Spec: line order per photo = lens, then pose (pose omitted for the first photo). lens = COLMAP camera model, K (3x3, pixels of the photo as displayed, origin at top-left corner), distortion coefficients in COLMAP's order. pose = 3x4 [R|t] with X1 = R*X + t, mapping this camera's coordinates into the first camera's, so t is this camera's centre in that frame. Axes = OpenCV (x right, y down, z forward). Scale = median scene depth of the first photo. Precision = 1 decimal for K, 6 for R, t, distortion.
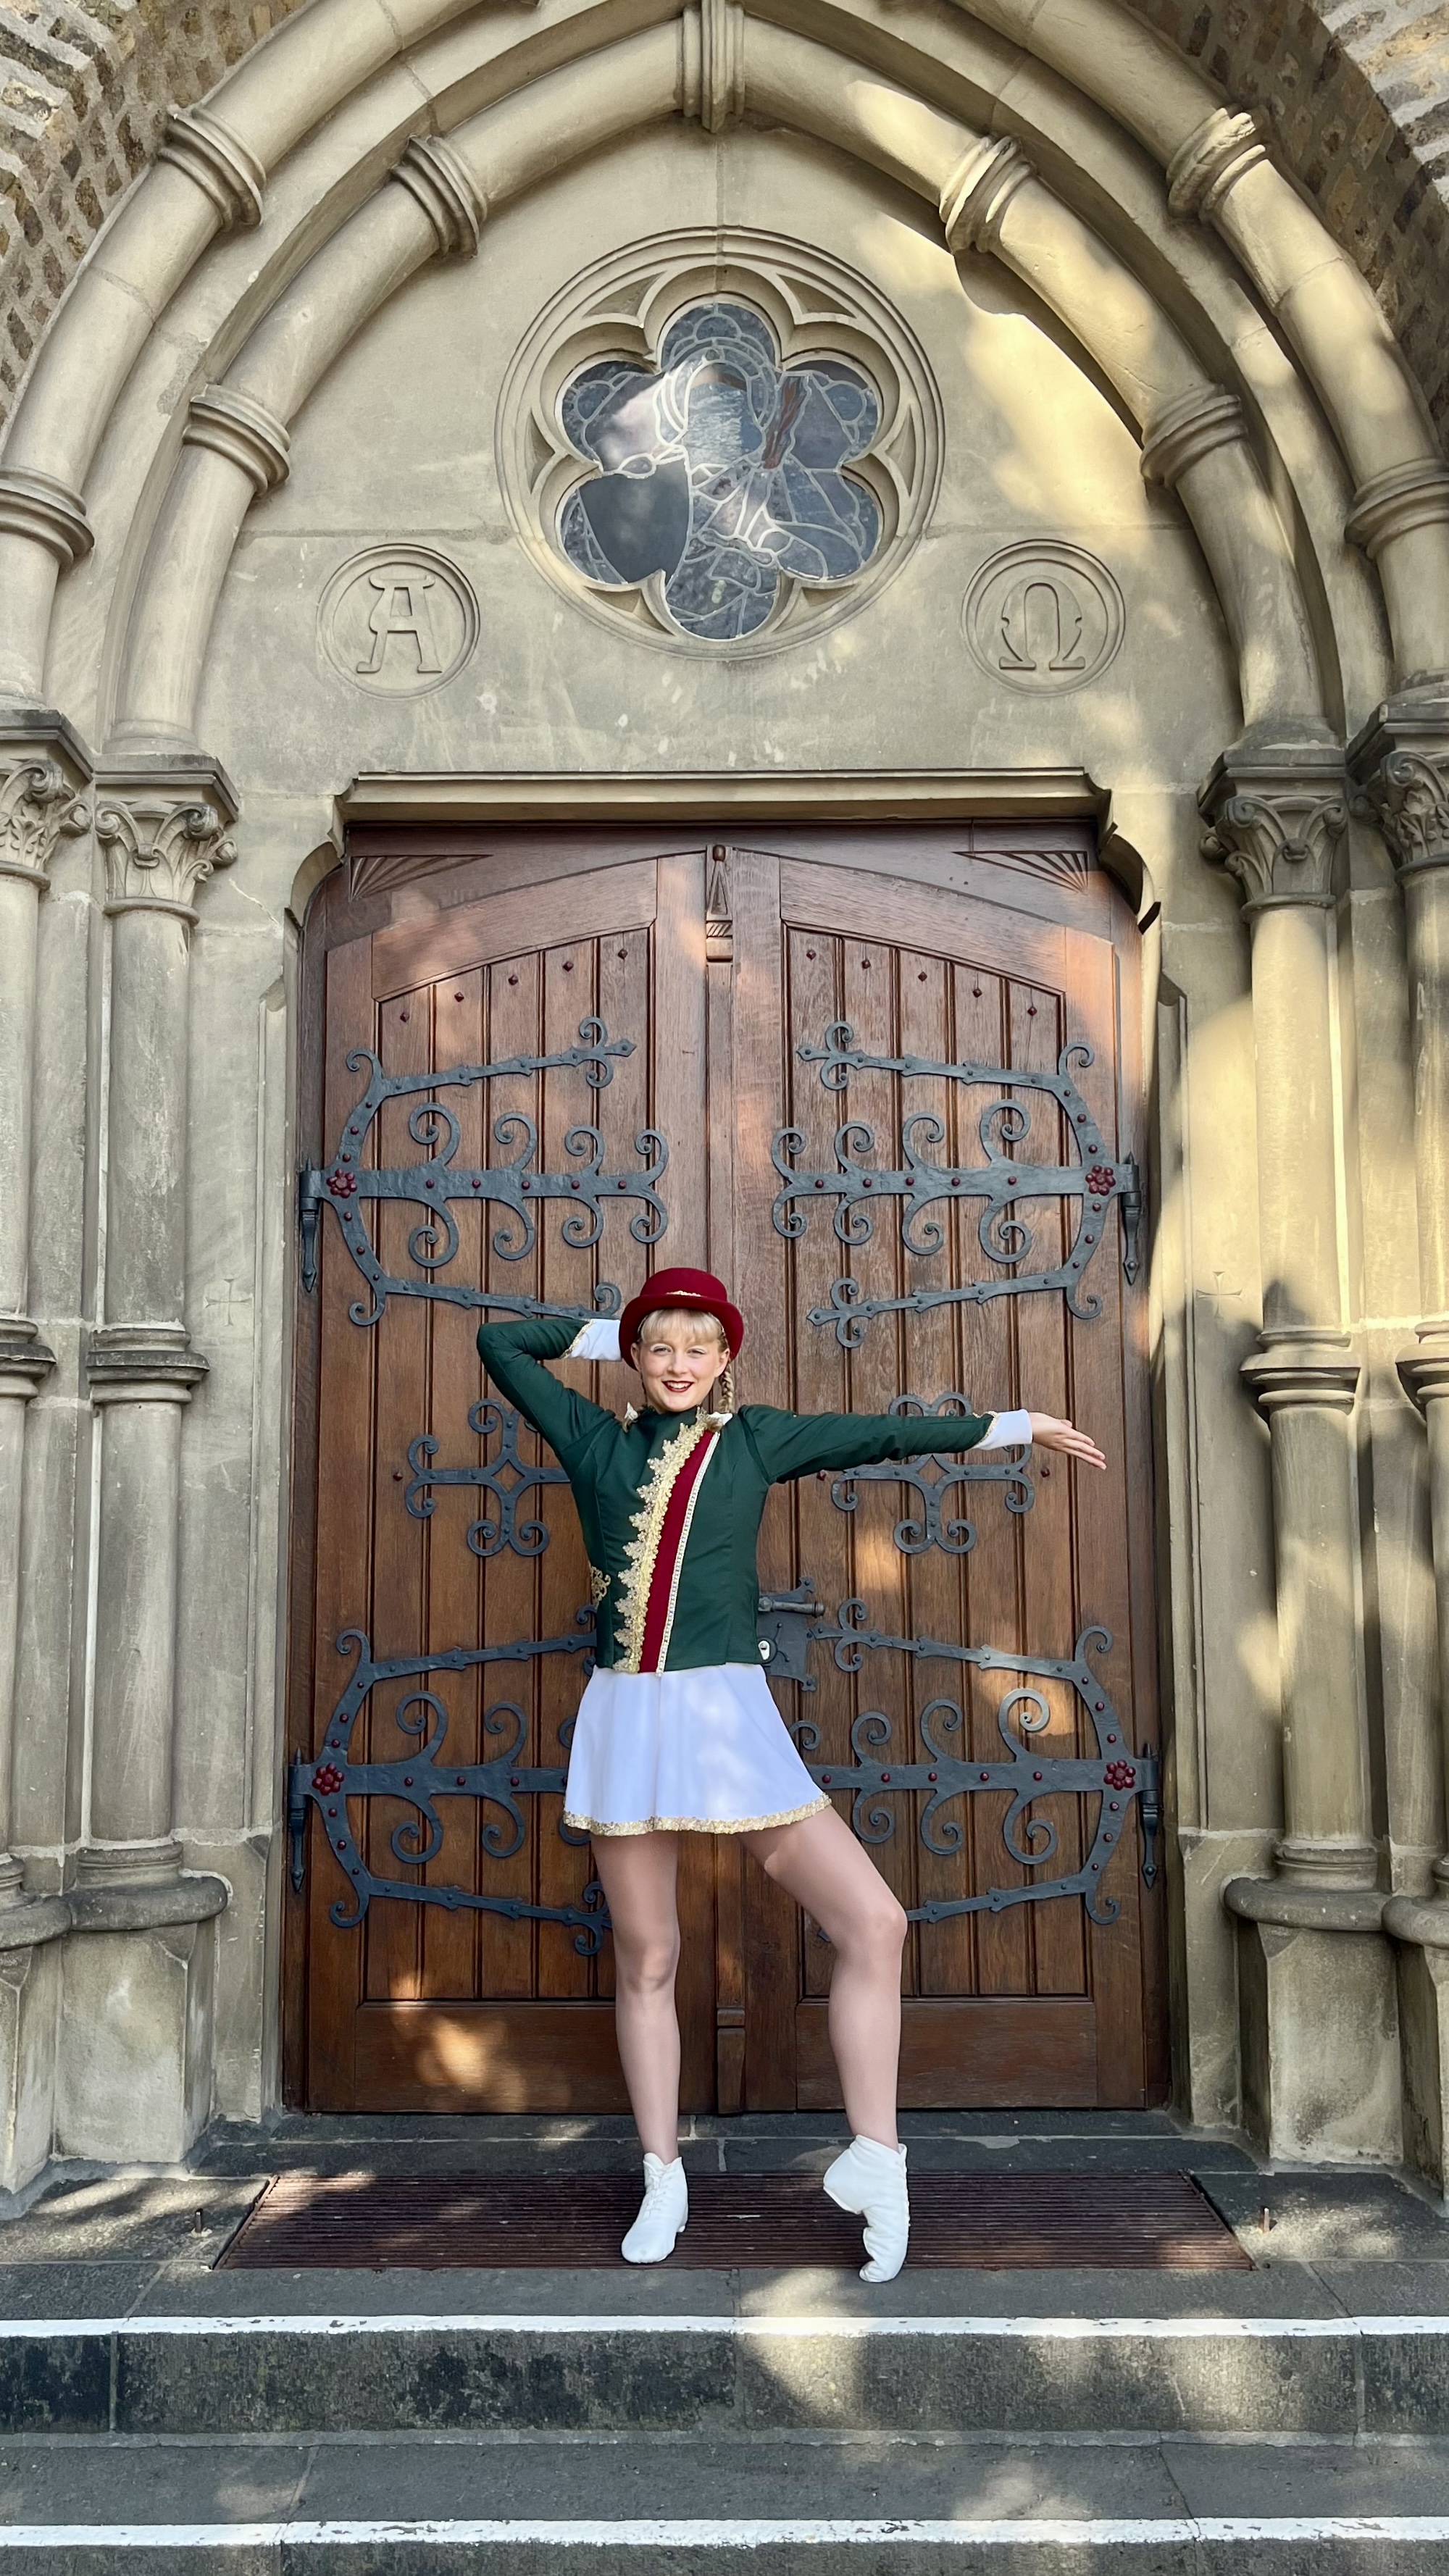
lens RADIAL K [[2064.3, 0, 708.2], [0, 2064.3, 1297.2], [0, 0, 1]] dist [0.059069, -0.062856]
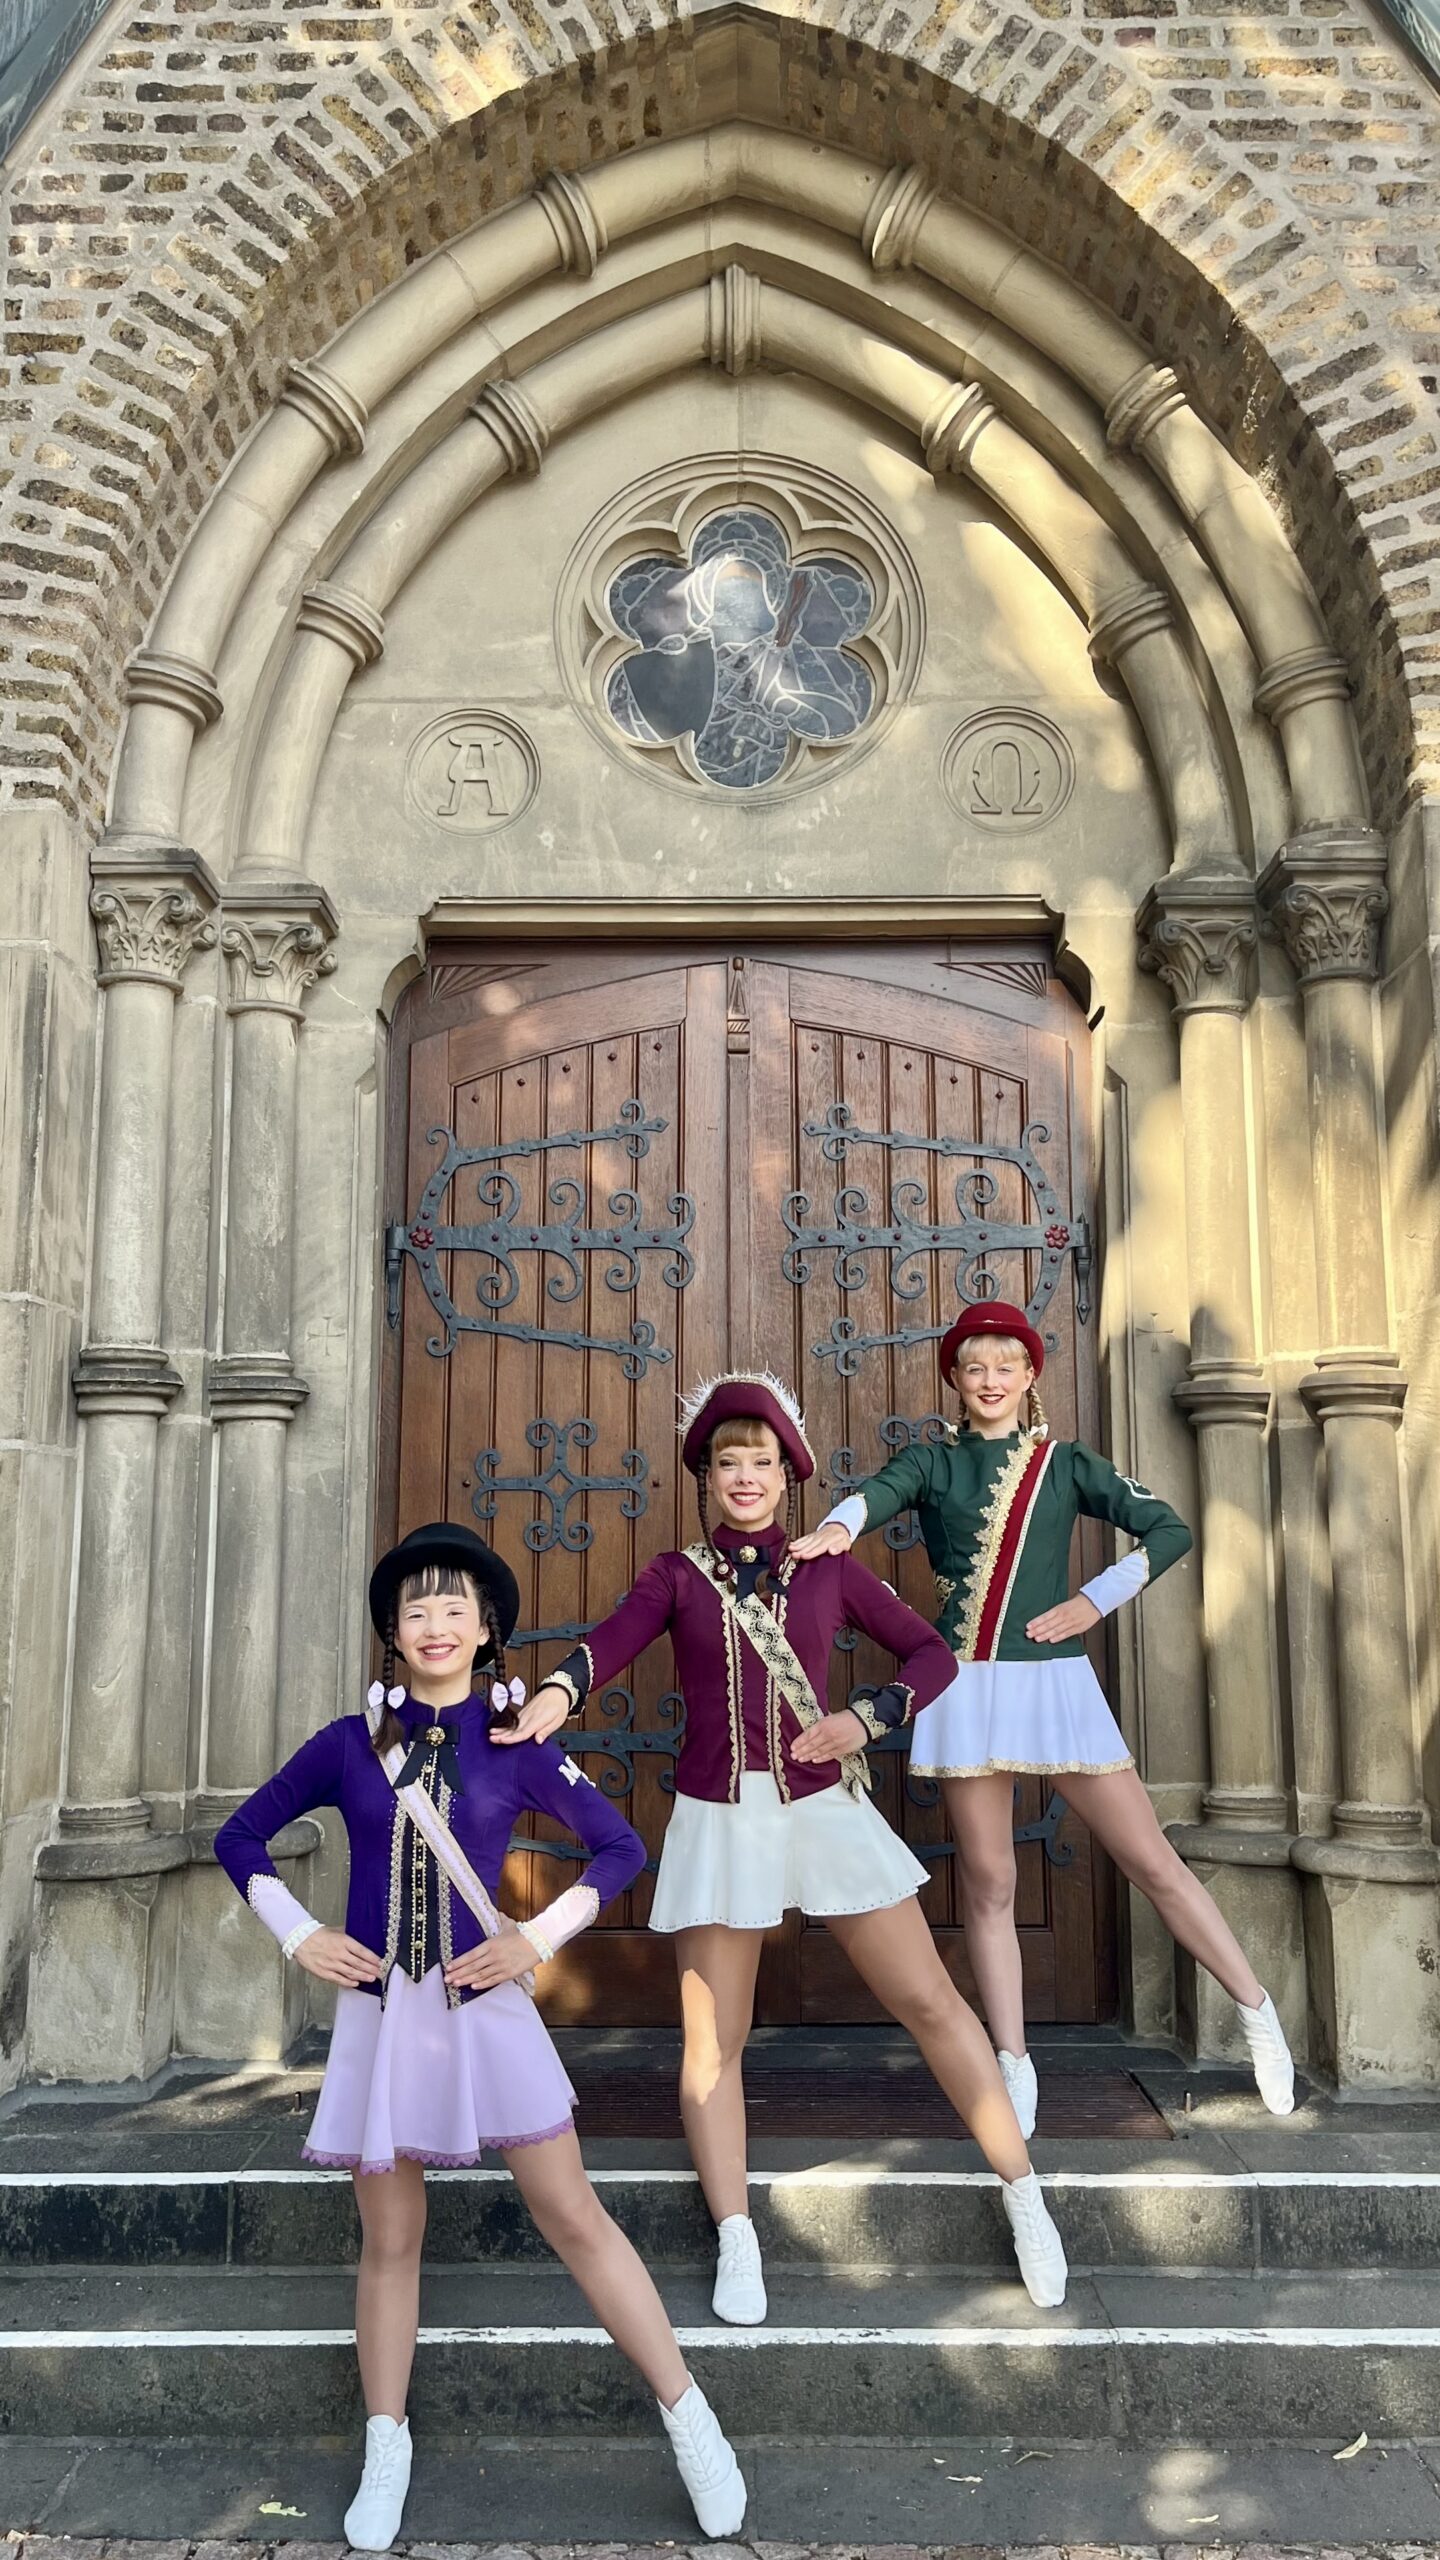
lens RADIAL K [[1937.5, 0, 748.4], [0, 1937.5, 1272.3], [0, 0, 1]] dist [0.062278, -0.075397]
pose [[0.999997, 0.002427, 0.000796, 0.011097], [-0.002394, 0.999247, -0.038718, 0.008311], [-0.000889, 0.038716, 0.999250, -0.123299]]
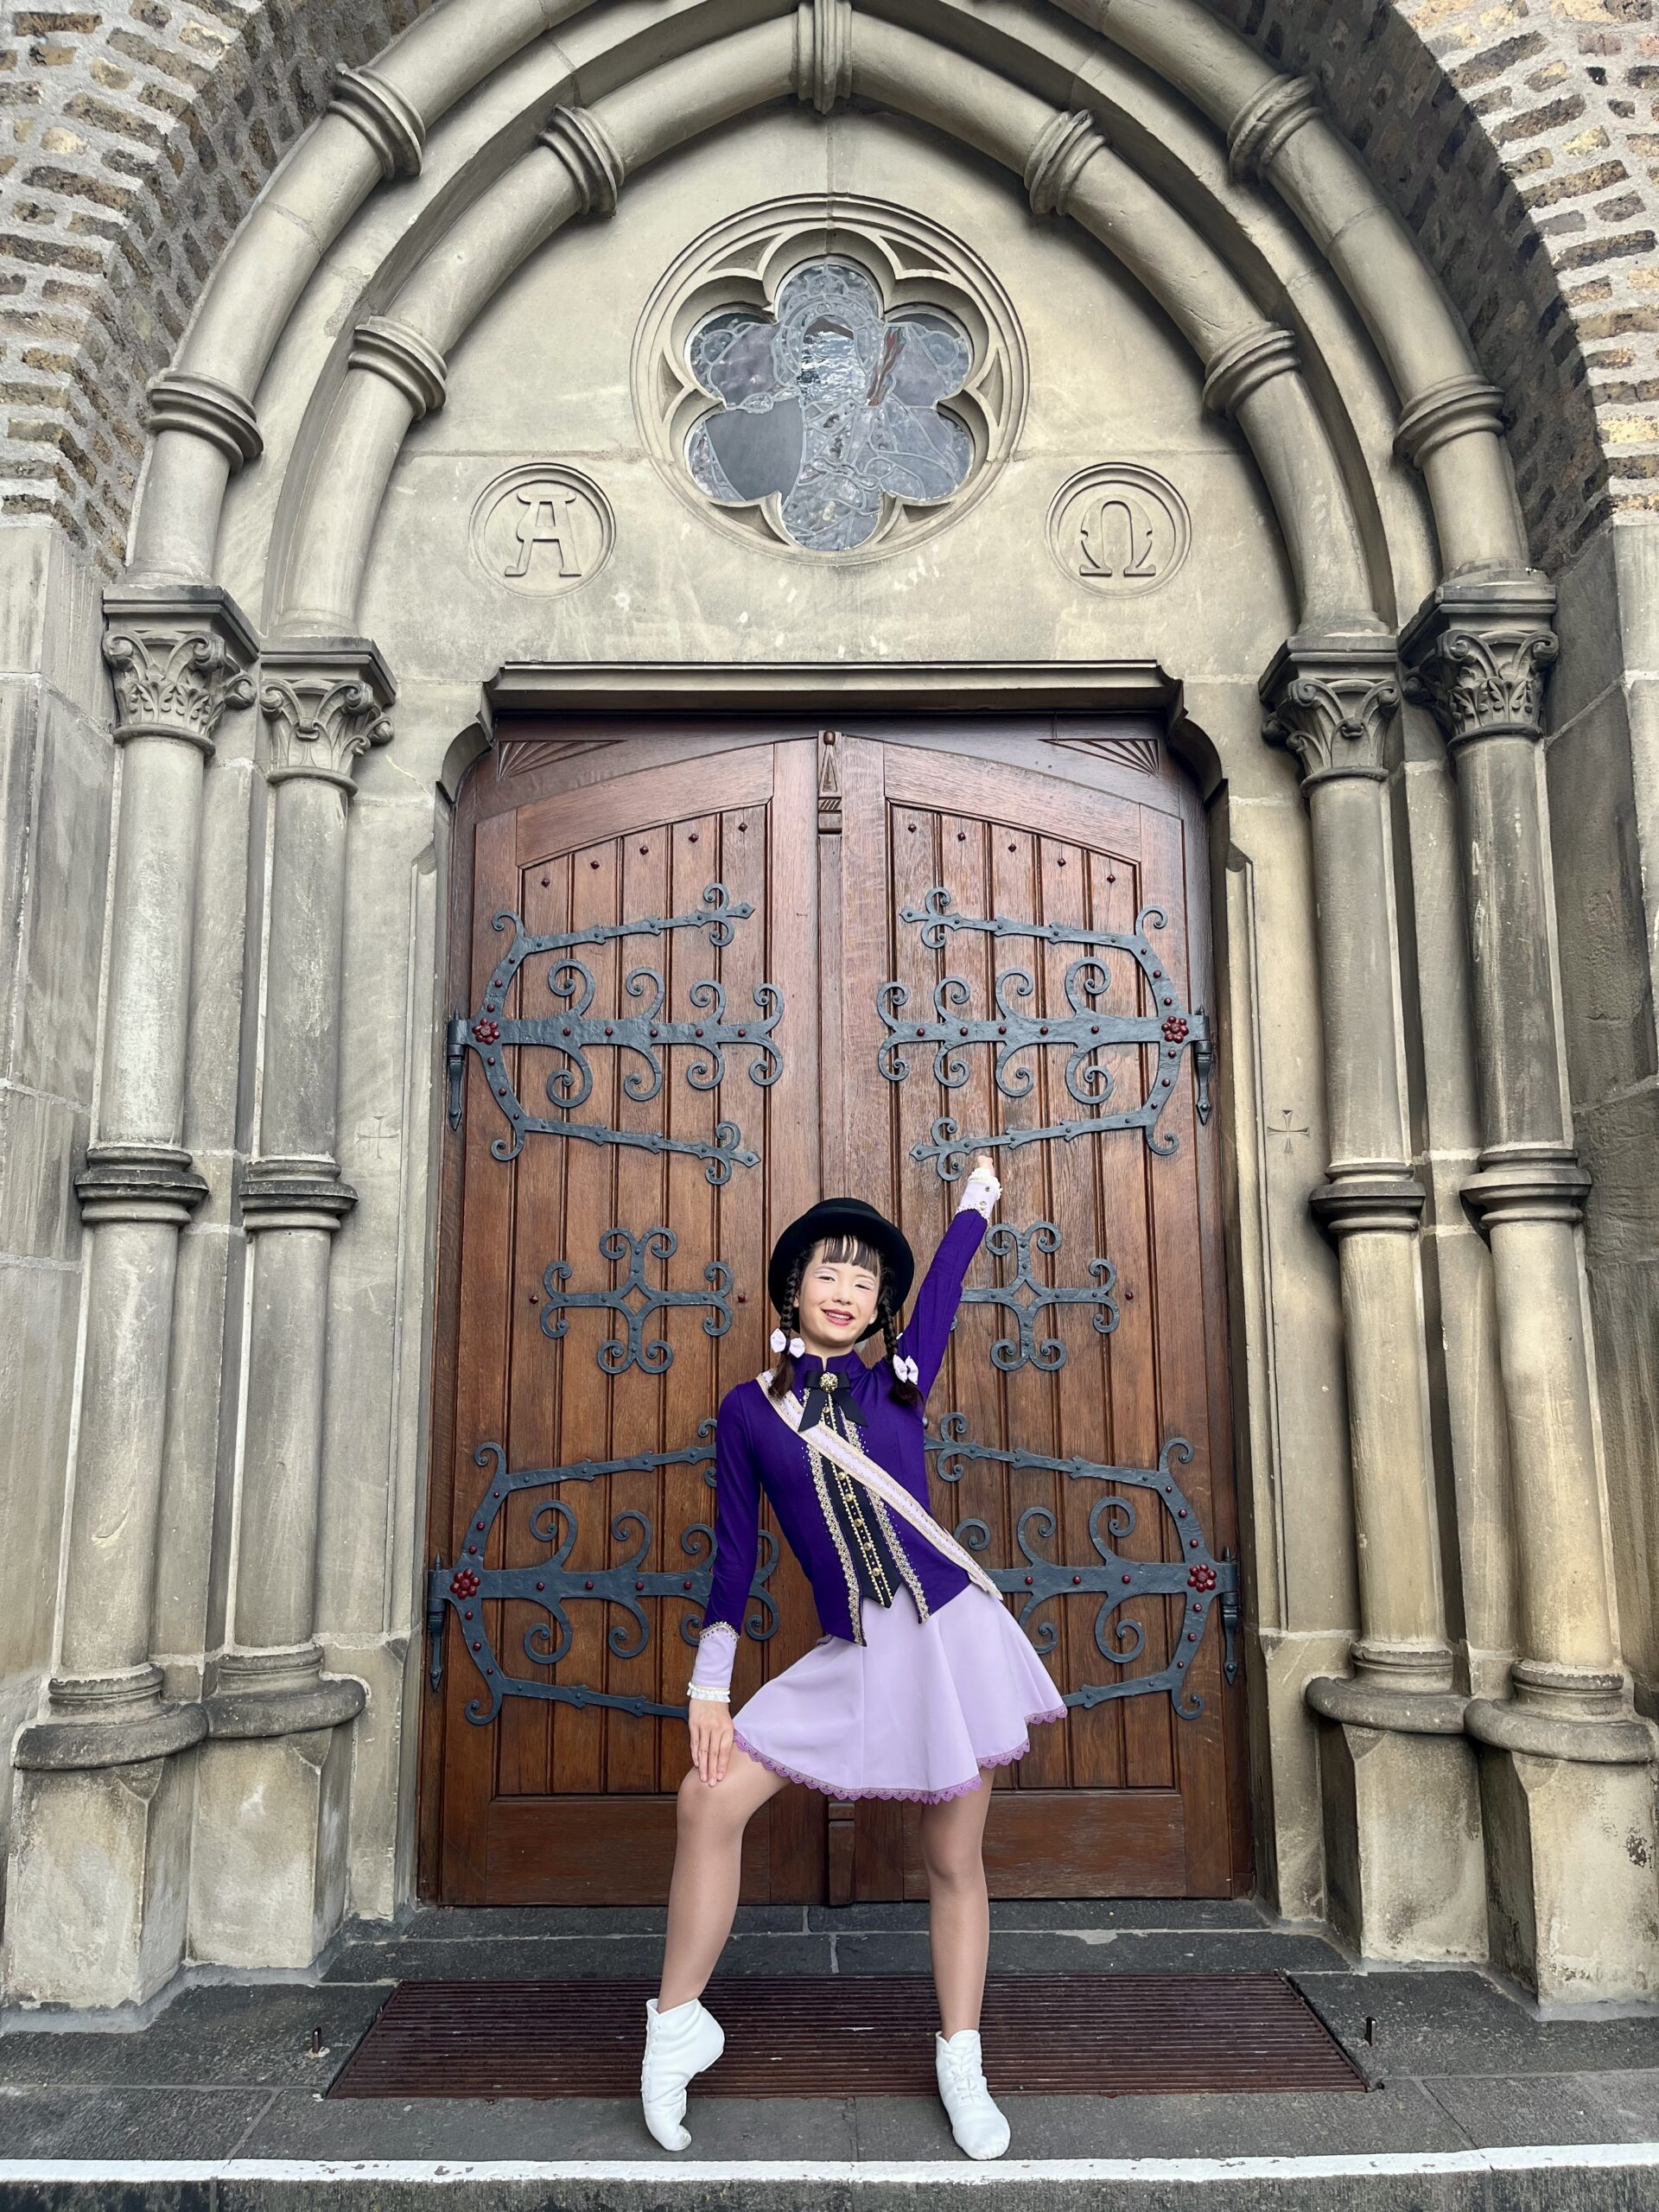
lens RADIAL K [[1494.6, 0, 821.2], [0, 1494.6, 1107.5], [0, 0, 1]] dist [0.063089, -0.068923]
pose [[0.999959, 0.000441, 0.009063, -0.006759], [0.000032, 0.998639, -0.052162, 0.027852], [-0.009073, 0.052160, 0.998598, 0.213216]]
